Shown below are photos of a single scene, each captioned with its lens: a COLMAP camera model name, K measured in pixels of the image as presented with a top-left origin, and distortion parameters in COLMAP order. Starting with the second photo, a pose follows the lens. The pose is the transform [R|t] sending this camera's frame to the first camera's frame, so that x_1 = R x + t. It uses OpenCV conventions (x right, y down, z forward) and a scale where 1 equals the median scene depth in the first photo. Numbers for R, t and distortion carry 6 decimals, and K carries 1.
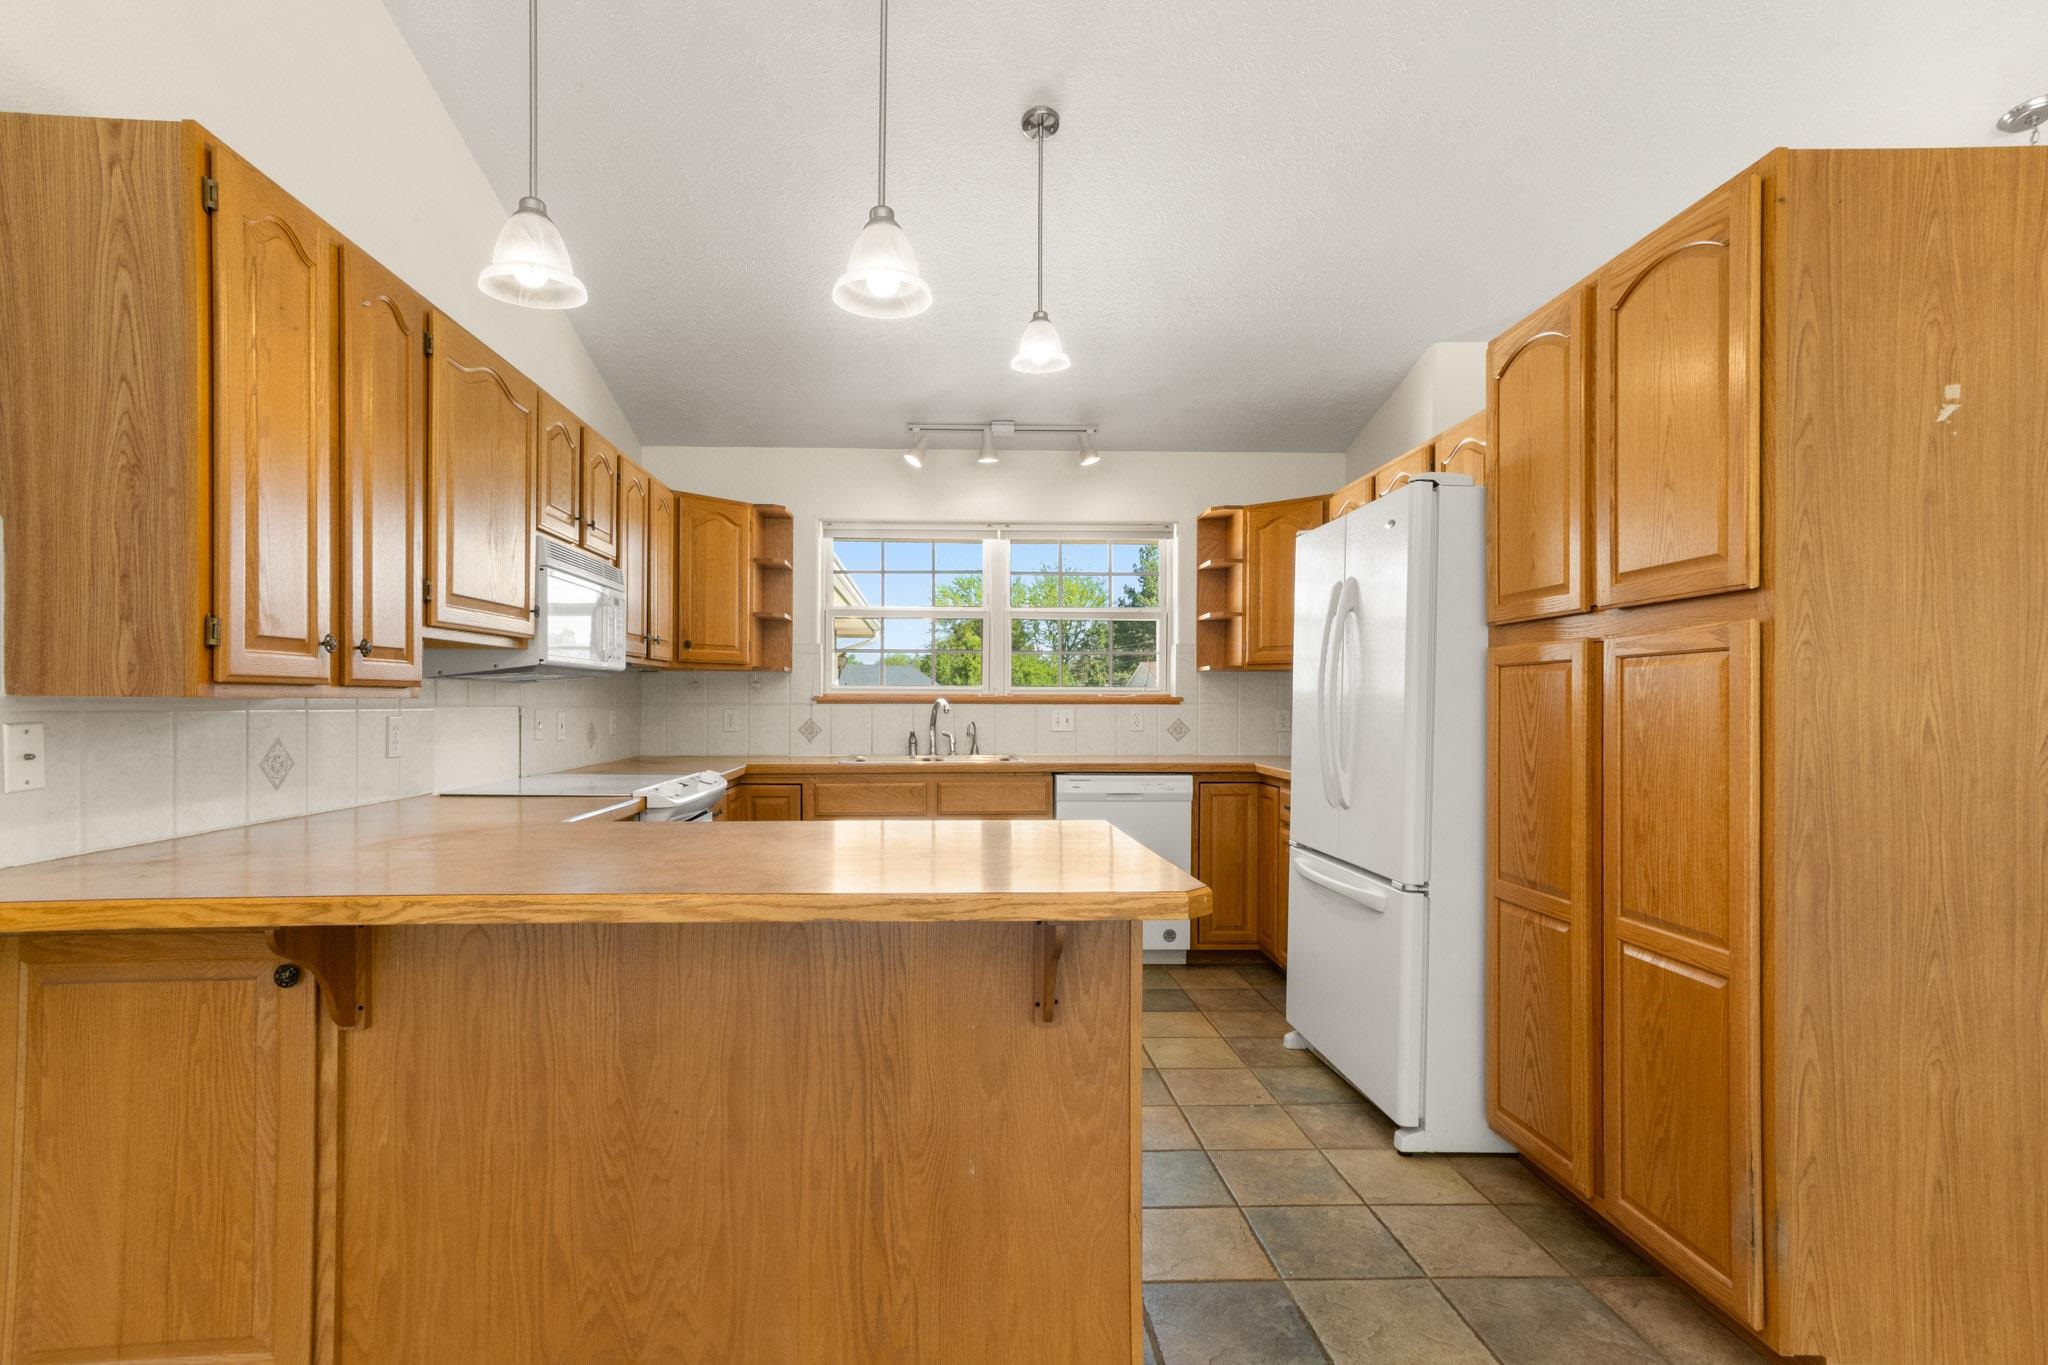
lens RADIAL K [[1010.1, 0, 980.5], [0, 1010.1, 713.7], [0, 0, 1]] dist [0.003357, 0.001836]
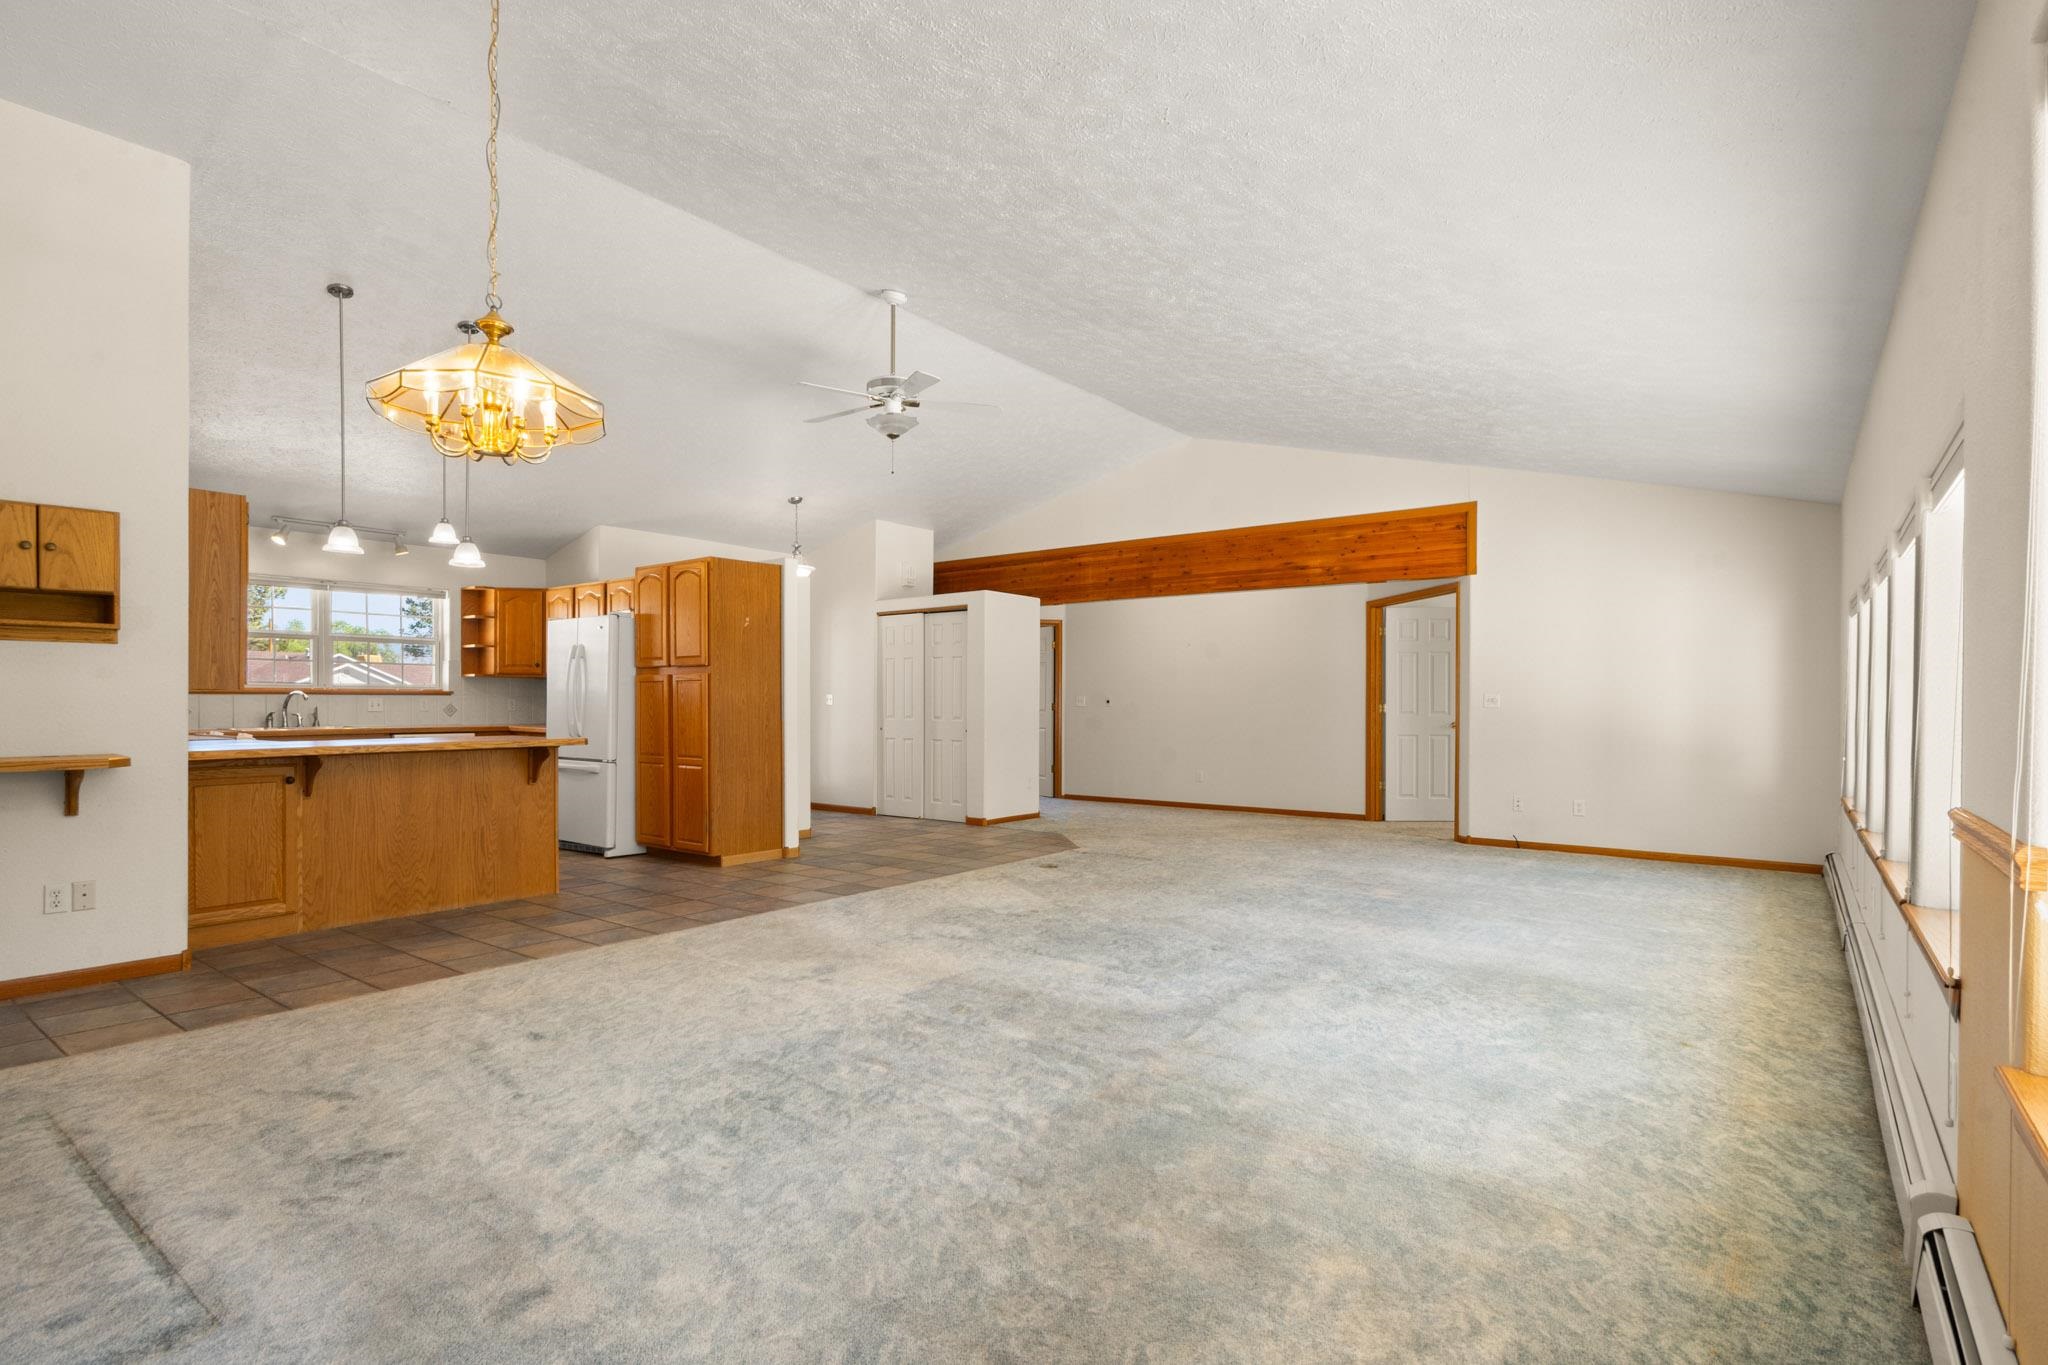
lens RADIAL K [[1010.1, 0, 1023.6], [0, 1010.1, 704.0], [0, 0, 1]] dist [0.003357, 0.001836]
pose [[0.630998, -0.001340, 0.775783, -1.237962], [0.005810, 0.999979, -0.002999, 0.037957], [-0.775763, 0.006400, 0.630992, -1.998687]]
